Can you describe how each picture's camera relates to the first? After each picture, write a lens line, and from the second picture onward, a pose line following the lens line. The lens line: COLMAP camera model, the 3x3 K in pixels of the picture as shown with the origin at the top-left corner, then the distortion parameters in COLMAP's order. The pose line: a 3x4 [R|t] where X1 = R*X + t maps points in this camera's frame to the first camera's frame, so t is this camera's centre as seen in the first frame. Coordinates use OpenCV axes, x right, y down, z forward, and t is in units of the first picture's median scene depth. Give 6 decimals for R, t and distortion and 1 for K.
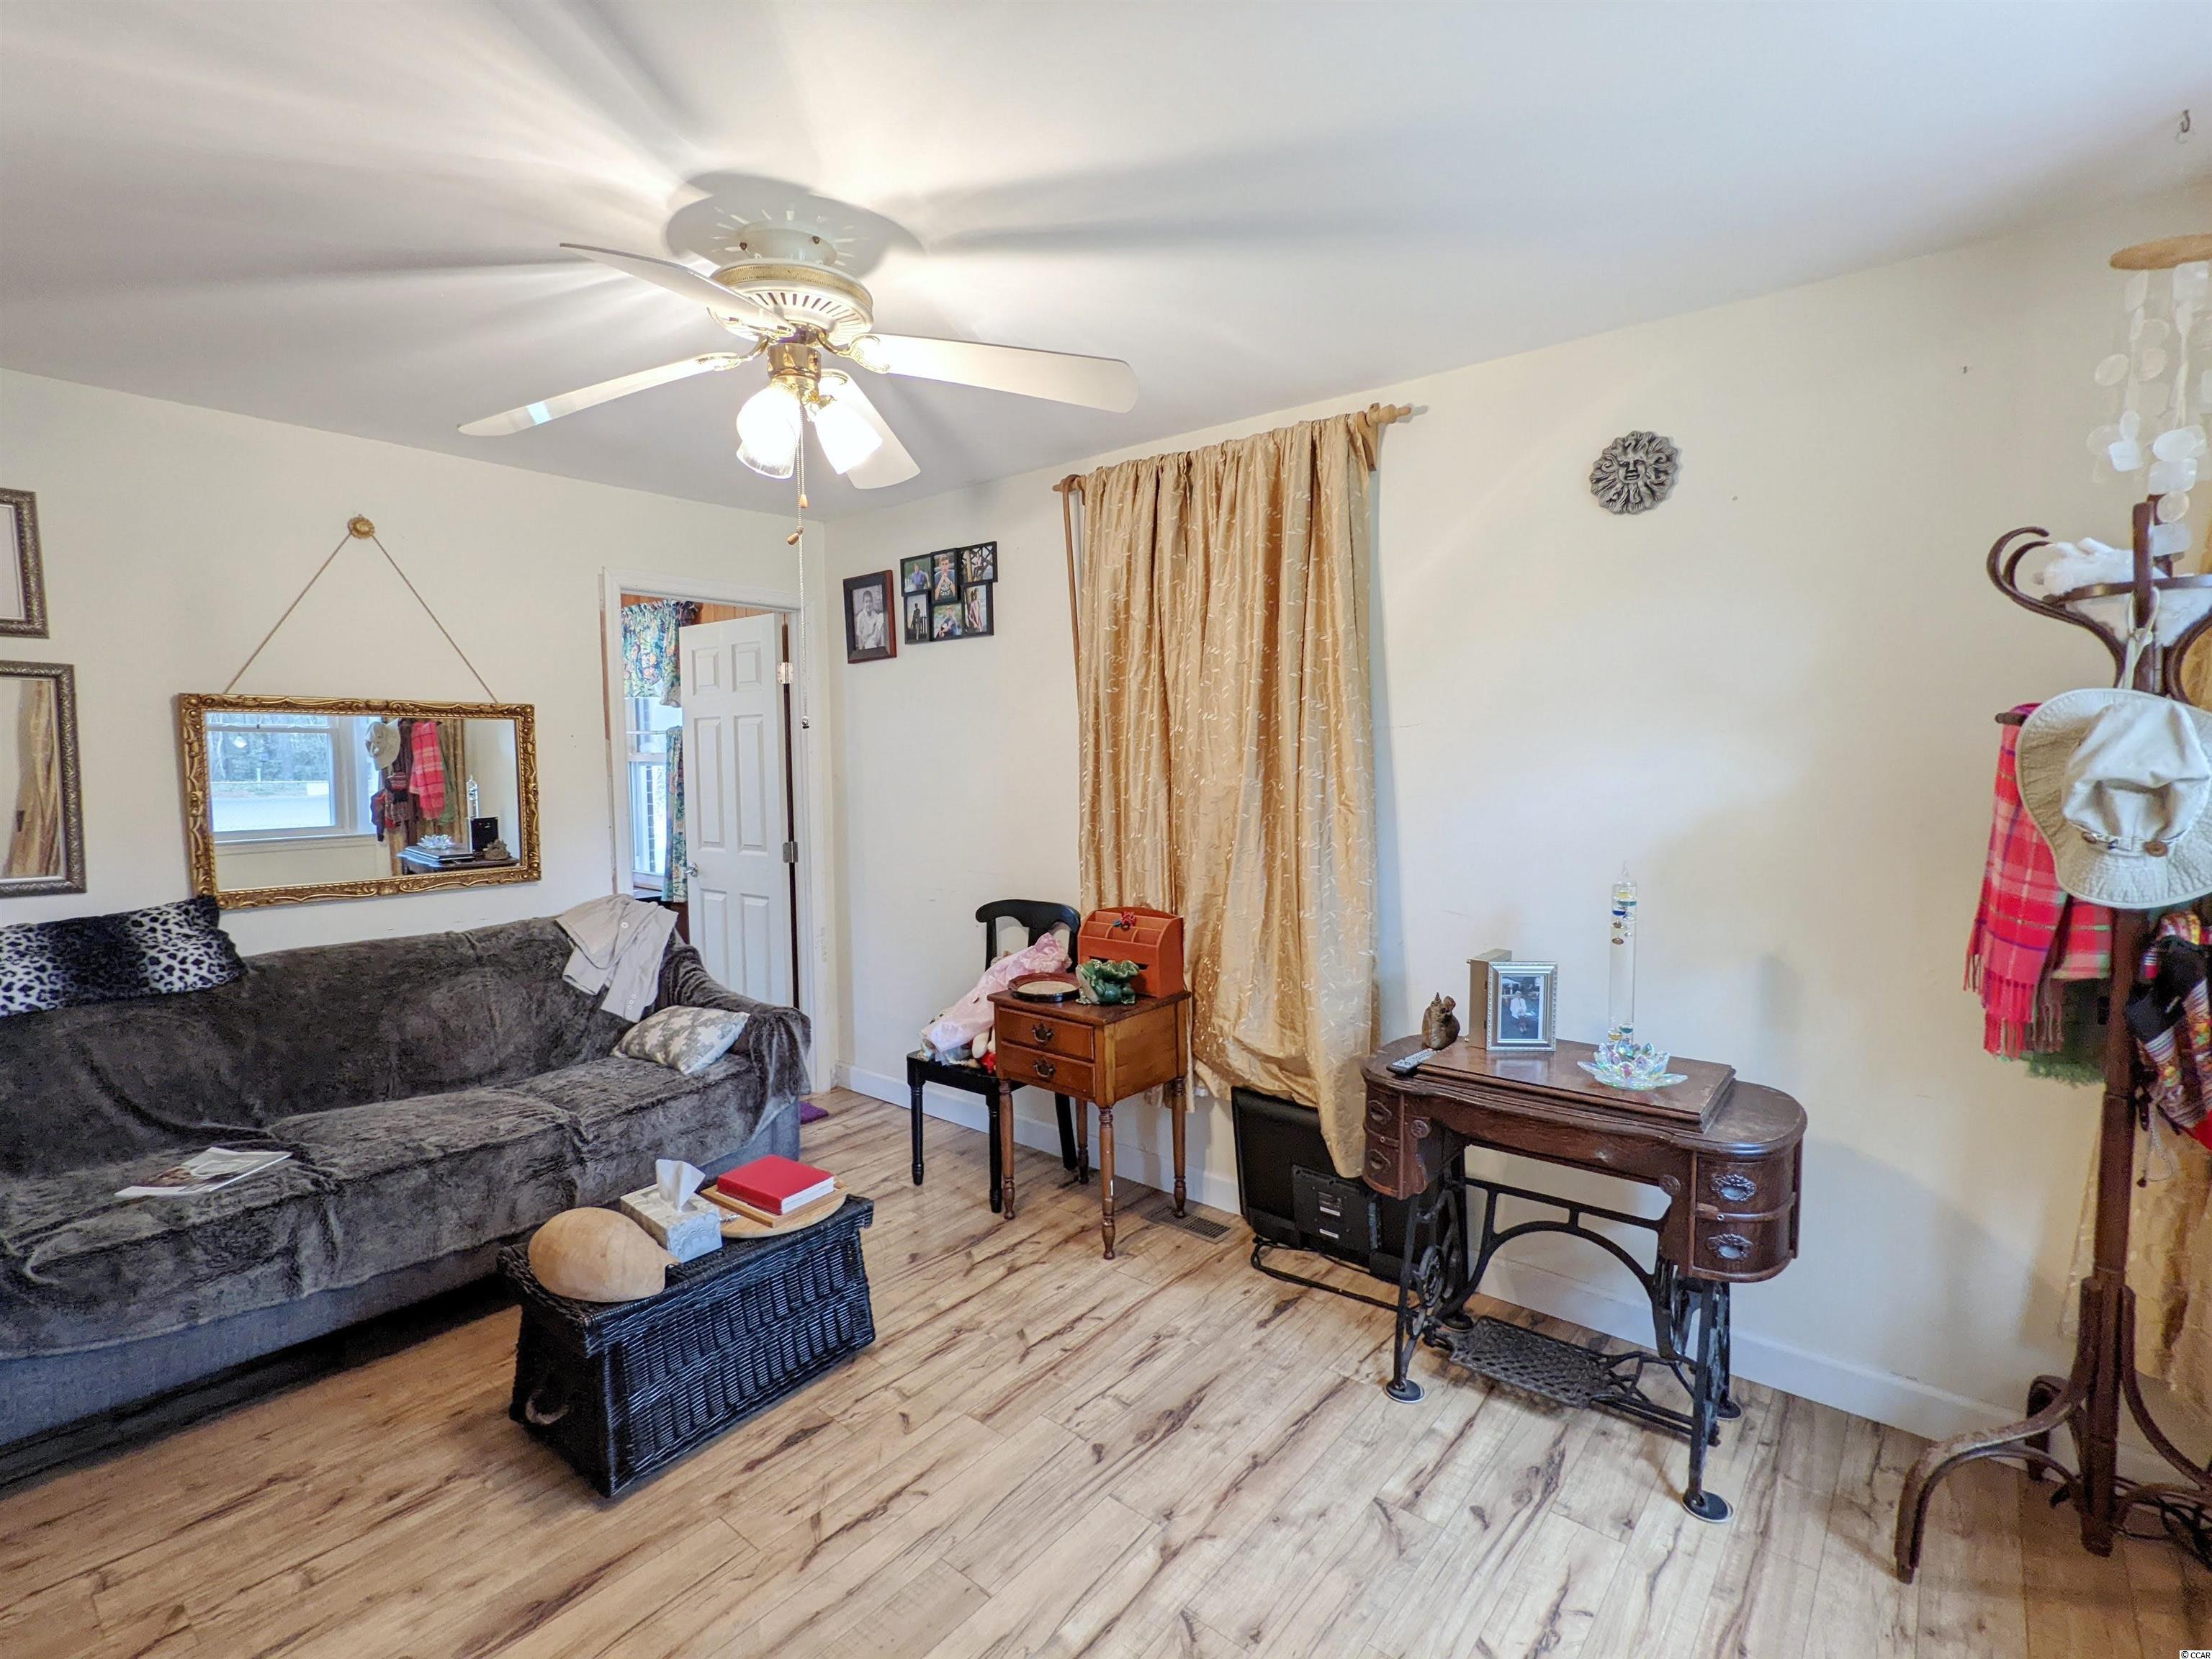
lens RADIAL K [[1057.0, 0, 1117.4], [0, 1057.0, 829.9], [0, 0, 1]] dist [0.002481, 0.001299]
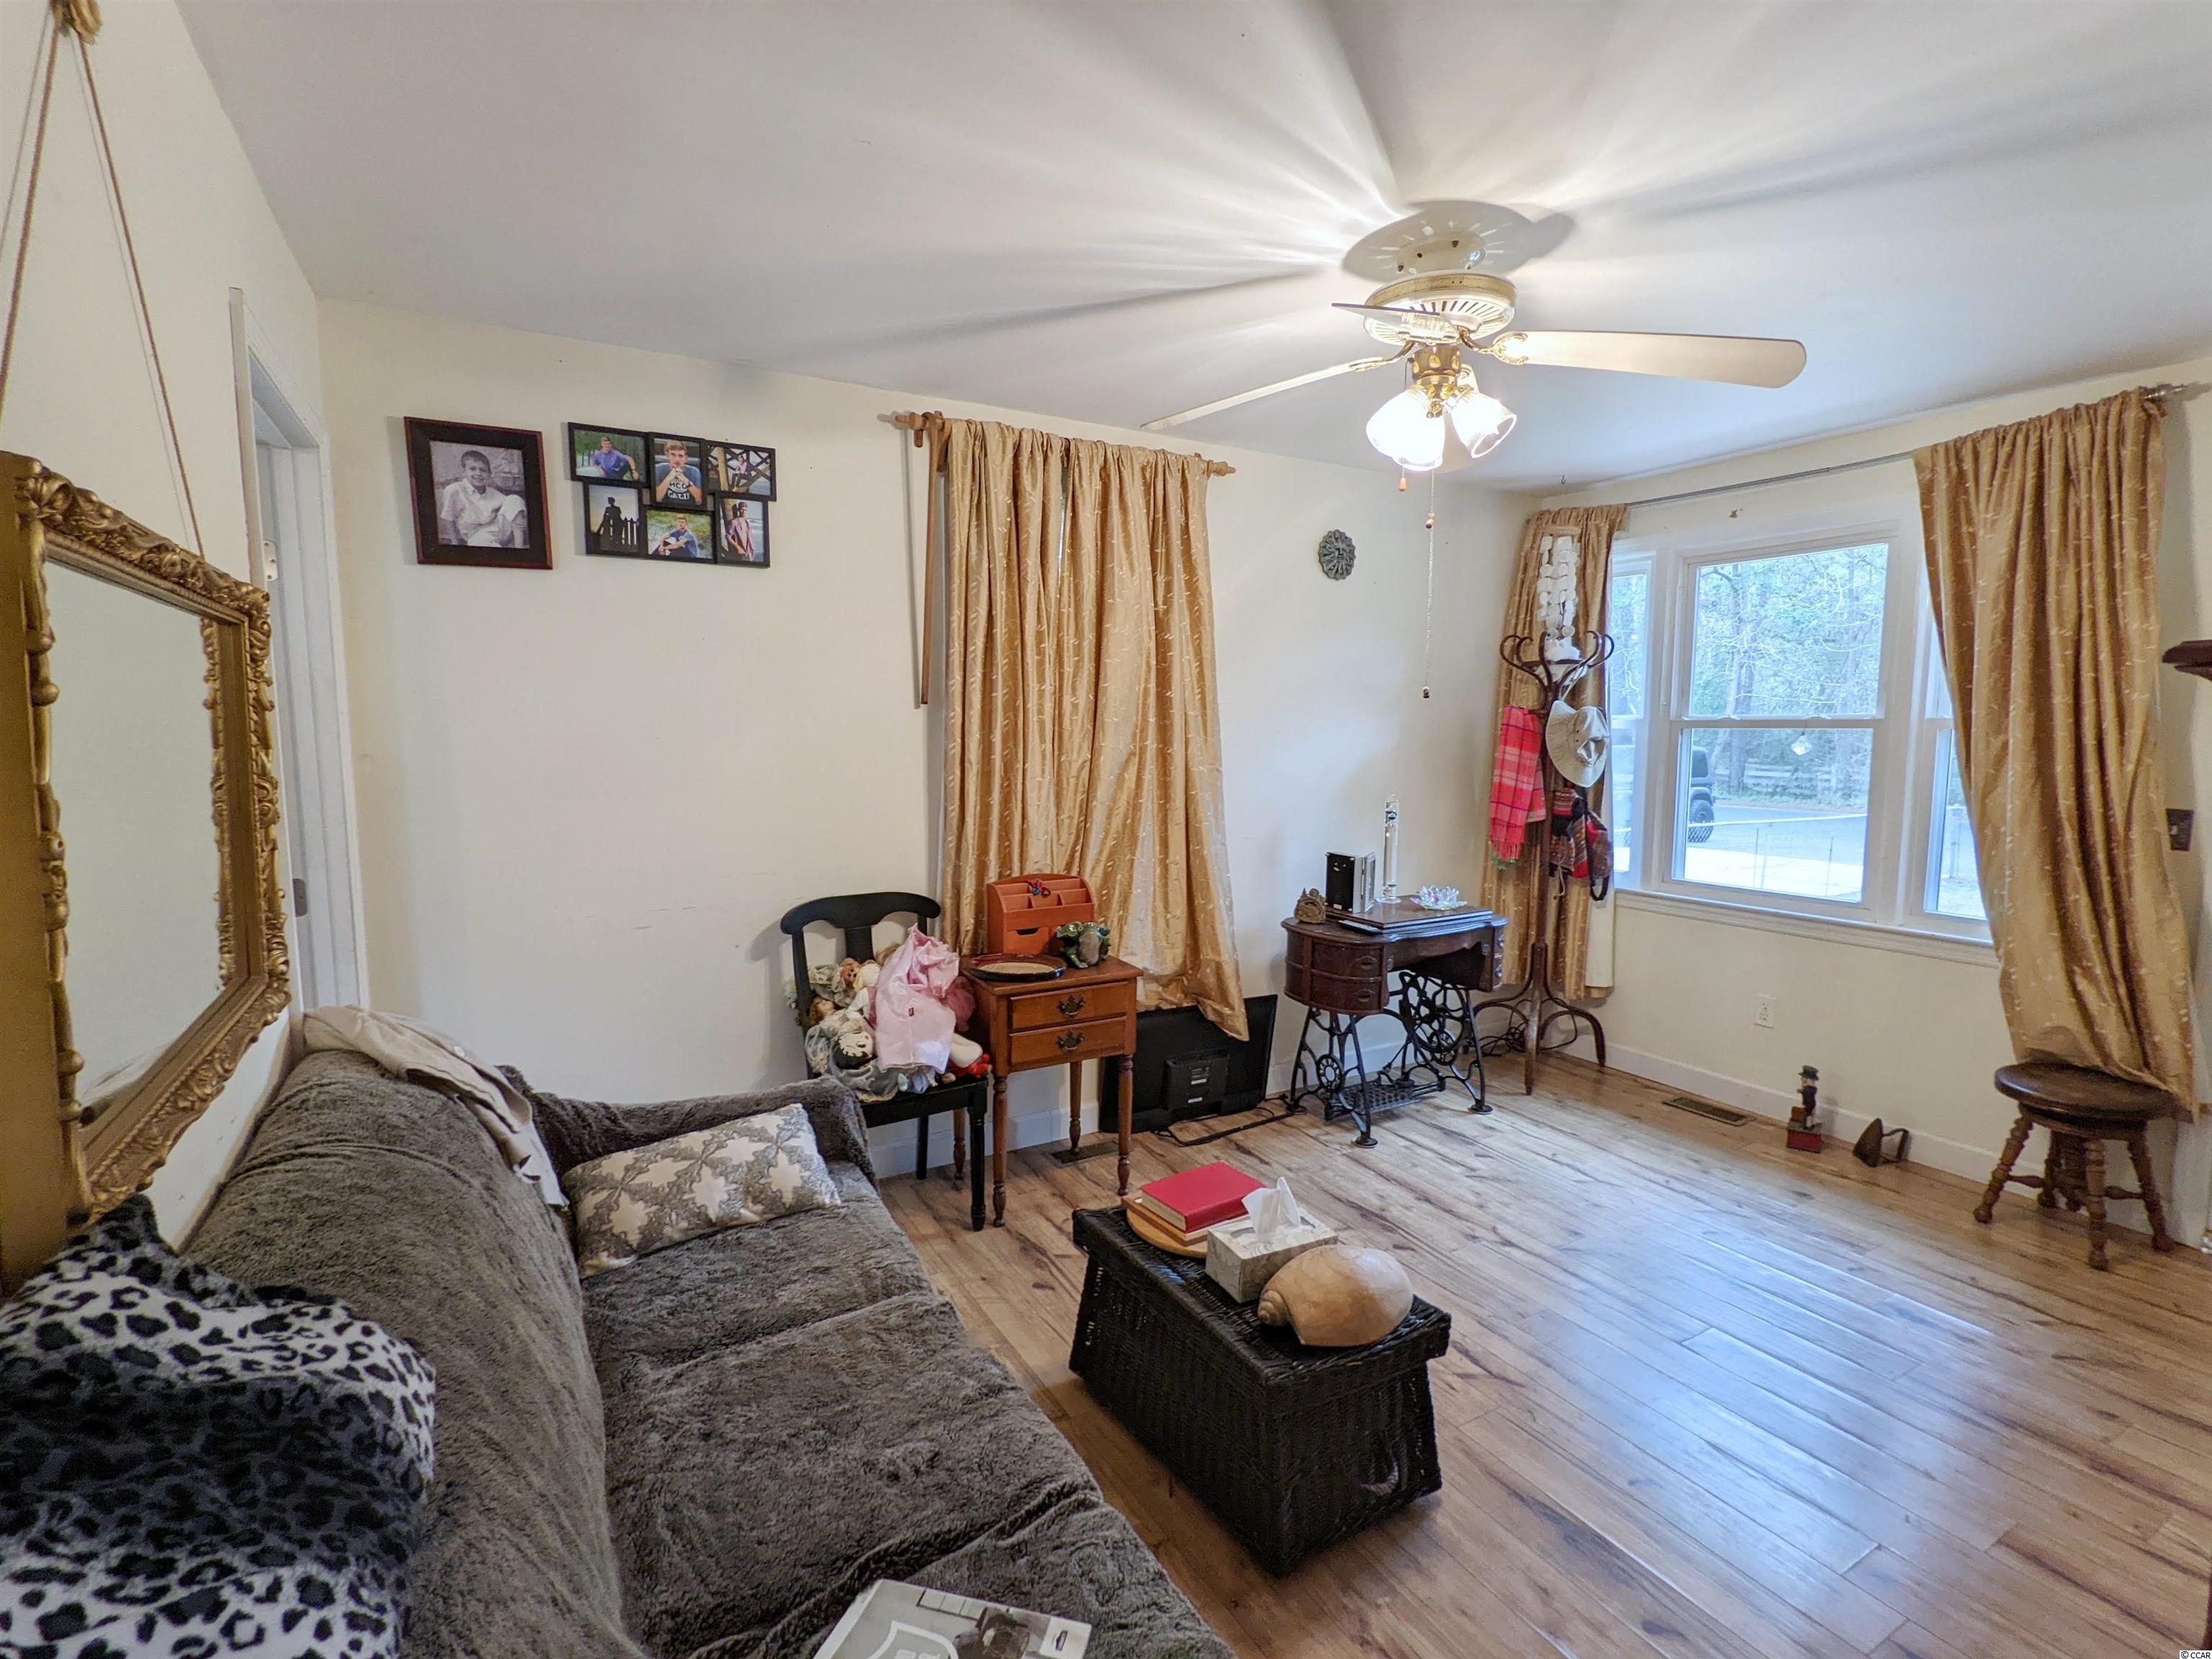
lens RADIAL K [[1057.0, 0, 1101.3], [0, 1057.0, 834.1], [0, 0, 1]] dist [0.002481, 0.001299]
pose [[0.350061, -0.087888, 0.932595, -0.979277], [0.061670, 0.995591, 0.070676, -0.035903], [-0.934695, 0.032772, 0.353938, 0.627103]]
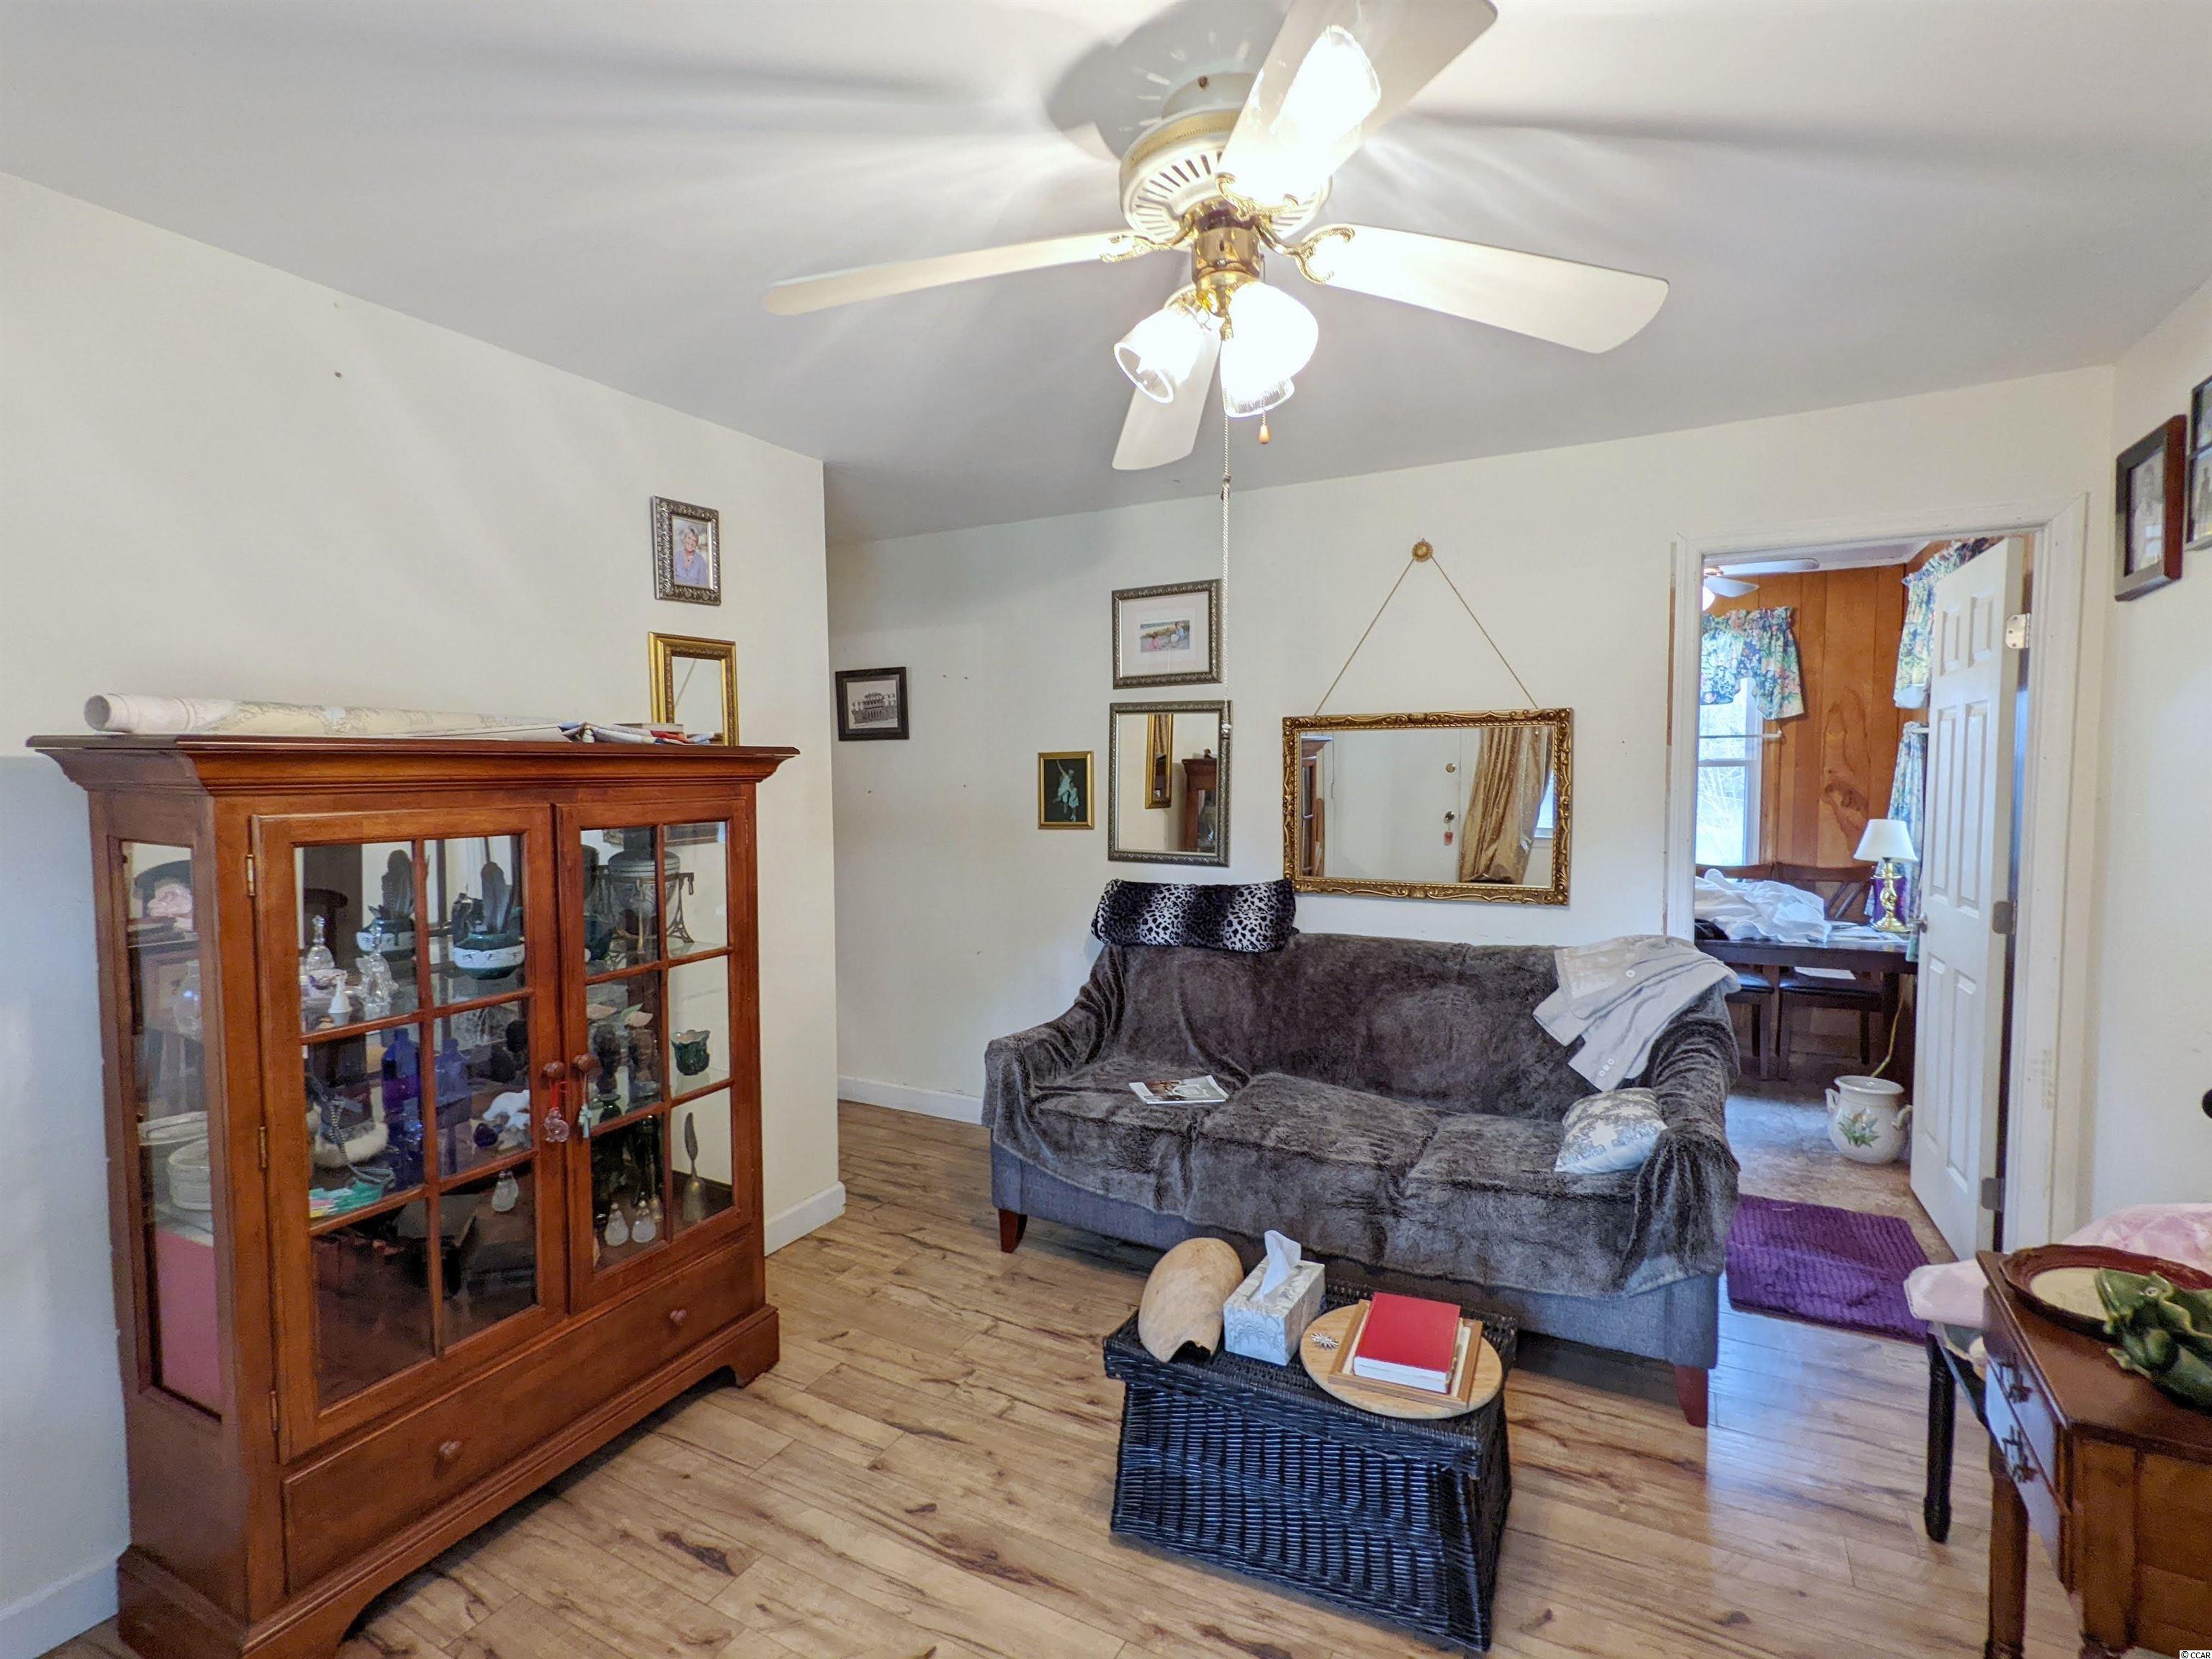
lens RADIAL K [[1057.0, 0, 1093.6], [0, 1057.0, 829.5], [0, 0, 1]] dist [0.002481, 0.001299]
pose [[0.194720, 0.063248, -0.978818, 0.290391], [-0.063618, 0.996632, 0.051743, -0.043534], [0.978794, 0.052195, 0.198088, 0.508680]]
